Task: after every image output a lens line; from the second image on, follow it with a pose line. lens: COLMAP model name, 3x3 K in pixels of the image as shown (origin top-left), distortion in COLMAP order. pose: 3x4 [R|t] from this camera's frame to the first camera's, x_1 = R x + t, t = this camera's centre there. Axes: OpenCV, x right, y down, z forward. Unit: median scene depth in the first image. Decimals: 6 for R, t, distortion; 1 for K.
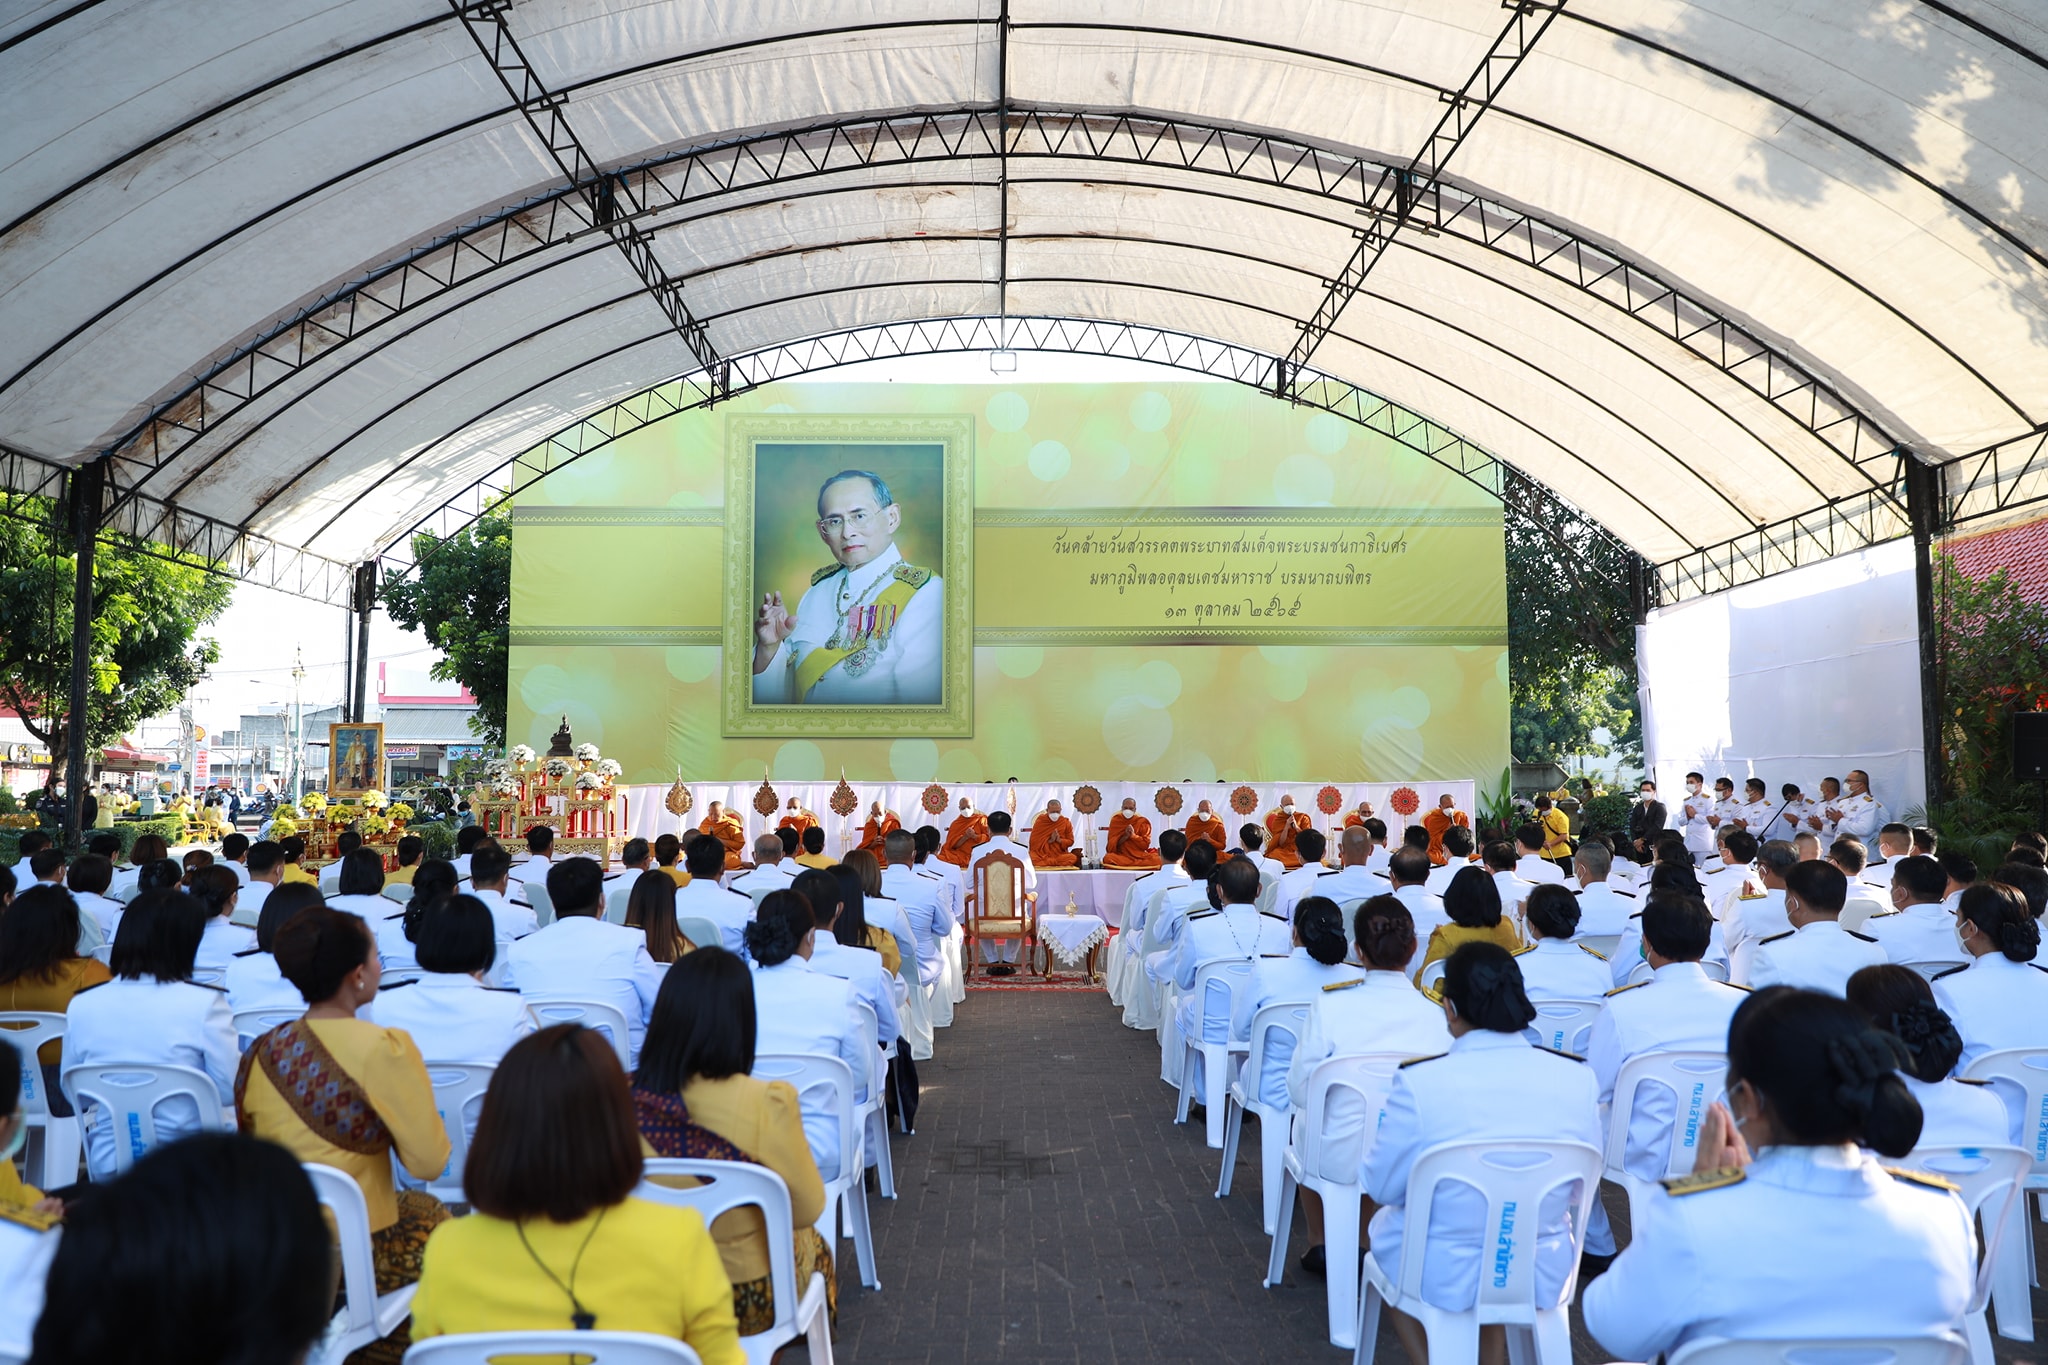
lens RADIAL K [[3226.3, 0, 1116.0], [0, 3226.3, 655.0], [0, 0, 1]] dist [-0.011345, 0.171186]
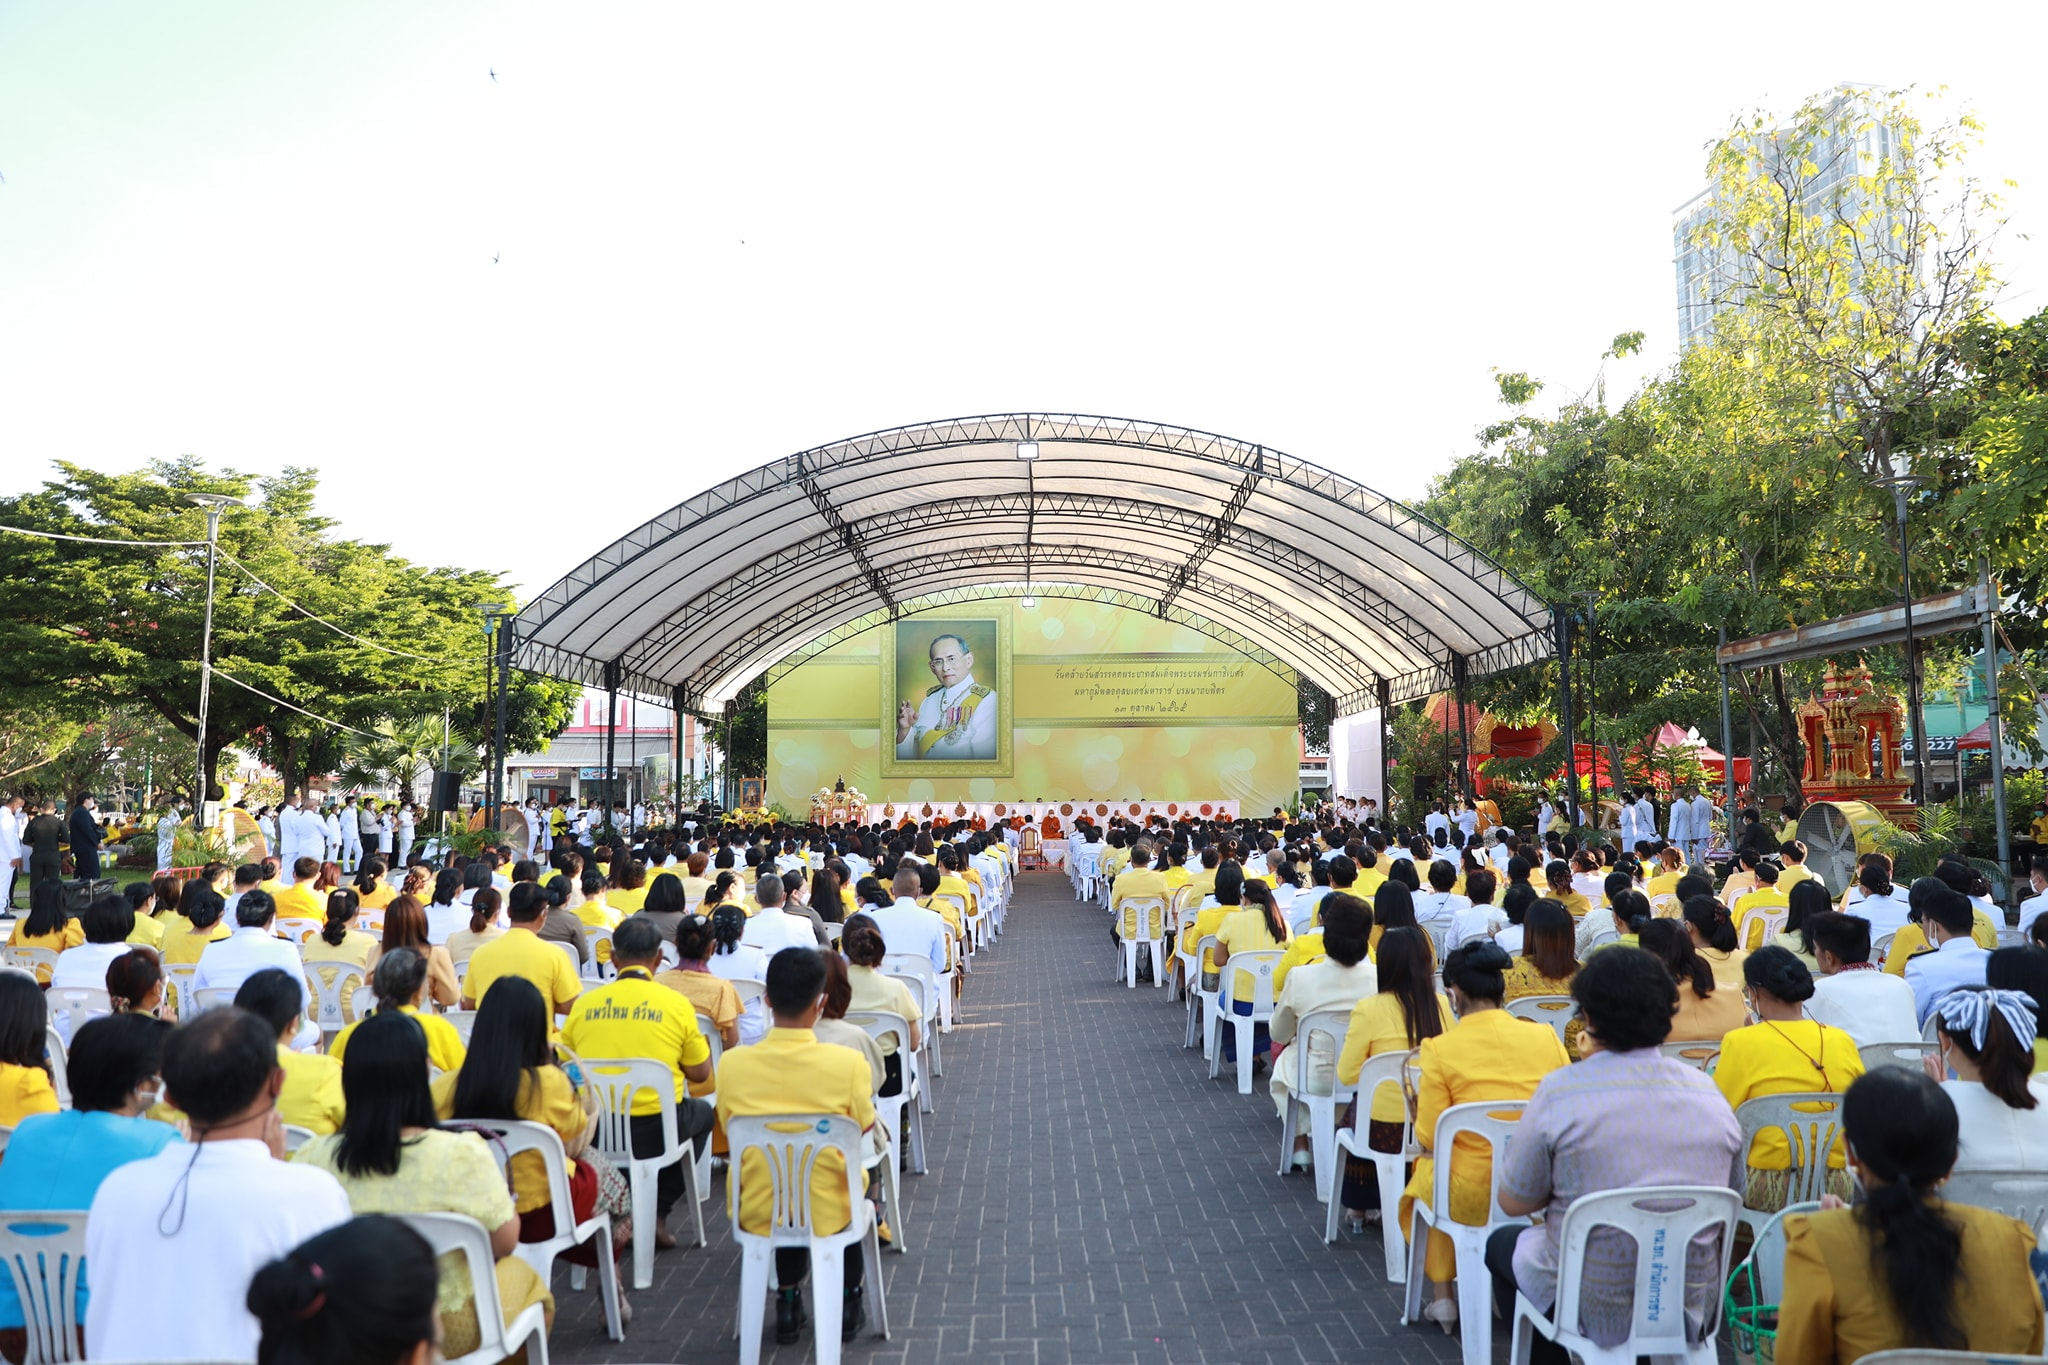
lens RADIAL K [[3226.3, 0, 1116.0], [0, 3226.3, 655.0], [0, 0, 1]] dist [-0.011345, 0.171186]
pose [[0.999958, -0.006101, -0.006813, 0.029027], [0.006084, 0.999978, -0.002534, -0.040414], [0.006828, 0.002492, 0.999974, -0.883664]]
